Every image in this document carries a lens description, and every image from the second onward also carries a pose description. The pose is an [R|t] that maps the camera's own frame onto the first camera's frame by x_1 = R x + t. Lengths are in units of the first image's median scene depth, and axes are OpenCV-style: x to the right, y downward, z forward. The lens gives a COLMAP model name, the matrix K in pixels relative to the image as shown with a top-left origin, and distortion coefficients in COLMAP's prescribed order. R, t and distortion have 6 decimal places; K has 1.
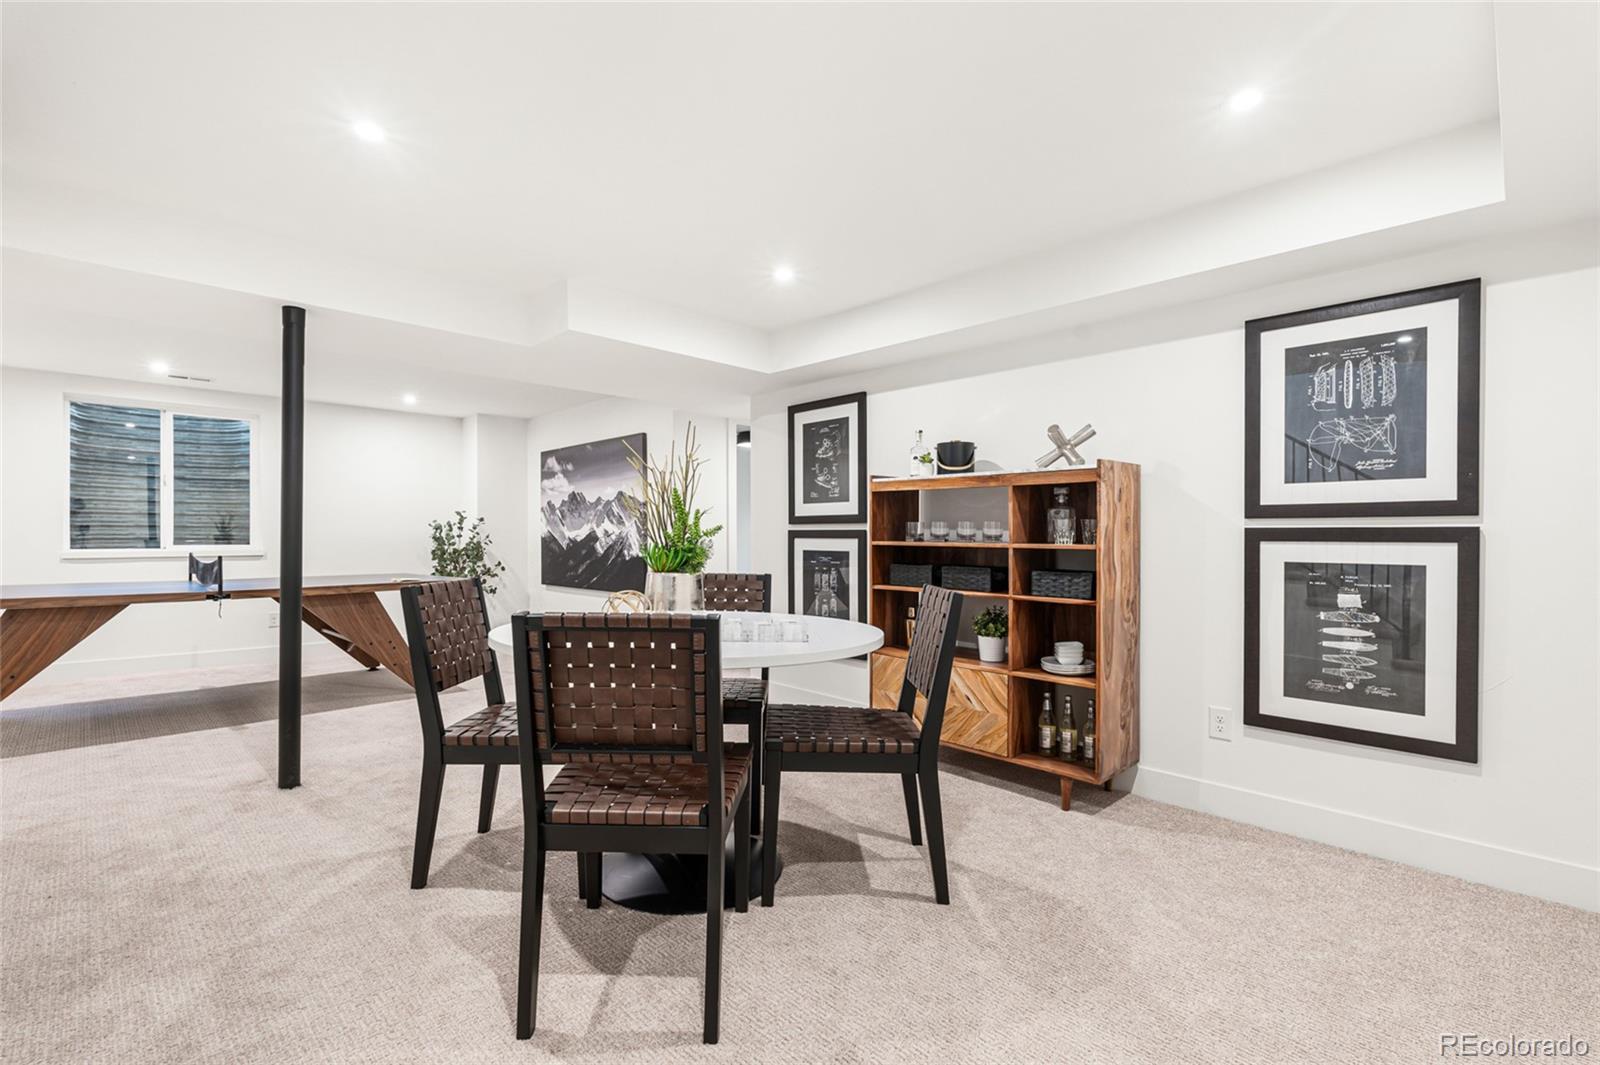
lens RADIAL K [[718.9, 0, 800.6], [0, 718.9, 536.3], [0, 0, 1]] dist [0.000744, 0.000024]
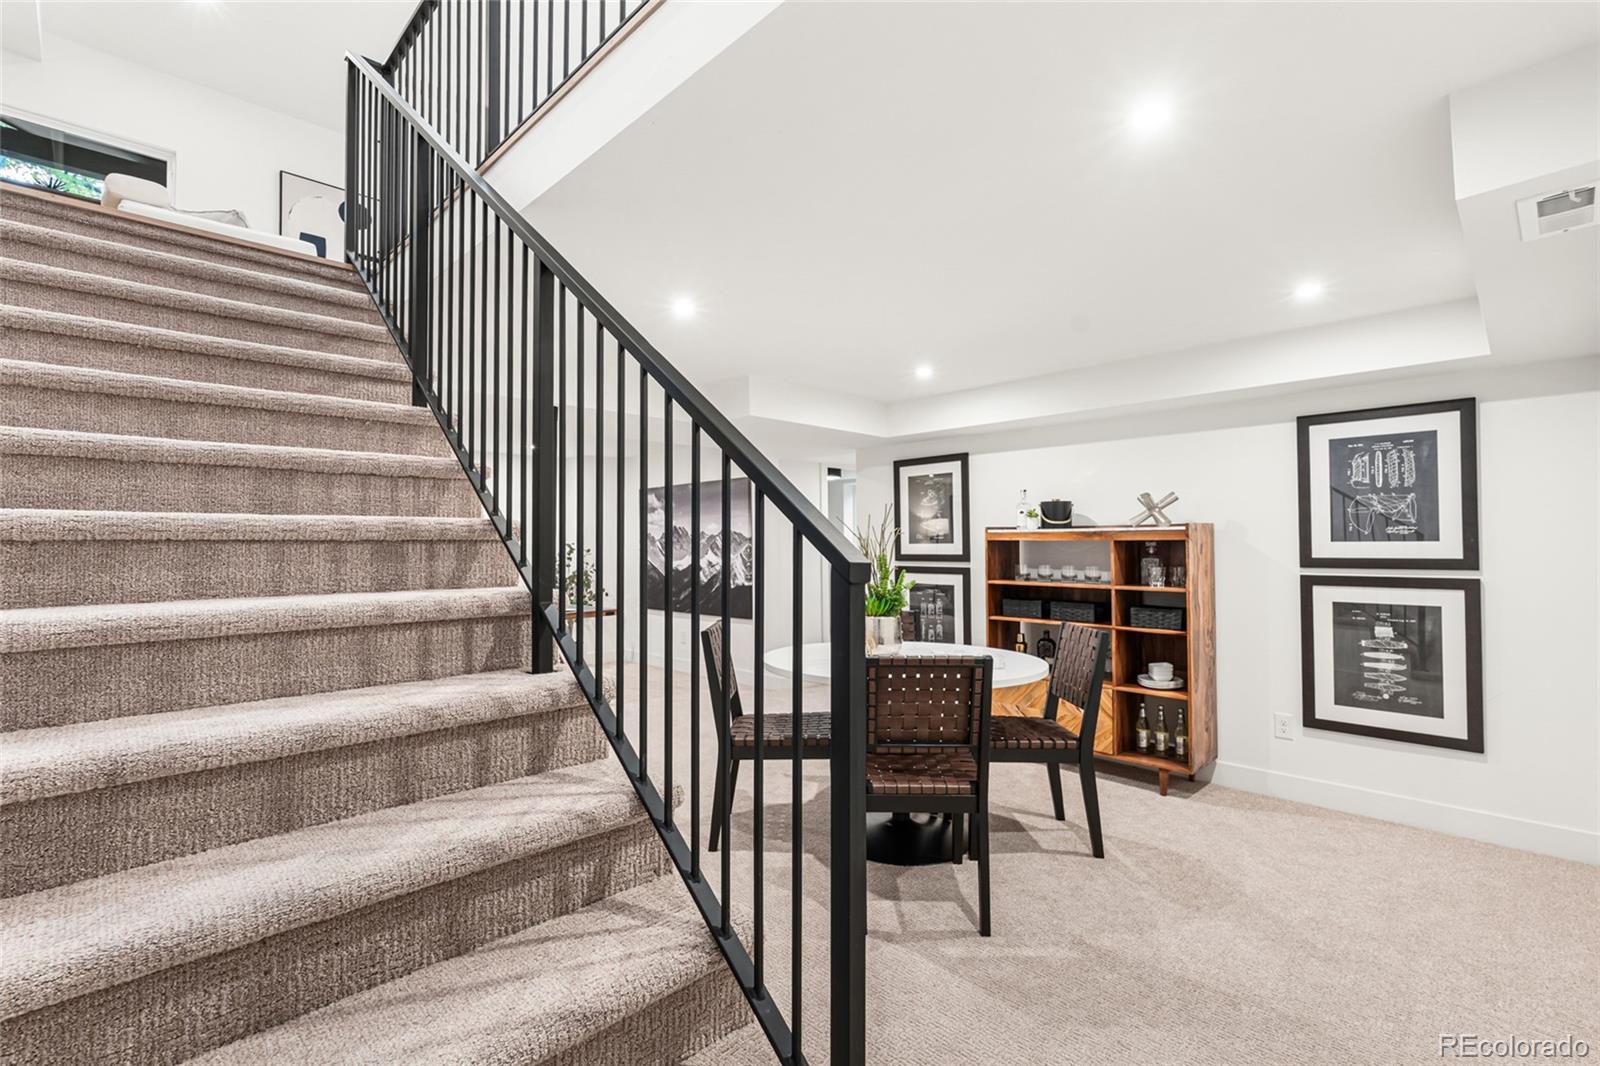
lens RADIAL K [[718.9, 0, 804.6], [0, 718.9, 529.7], [0, 0, 1]] dist [0.000744, 0.000024]
pose [[0.999957, -0.009038, -0.002062, -0.286455], [0.008989, 0.999698, -0.022891, -0.074463], [0.002268, 0.022872, 0.999736, -0.316831]]
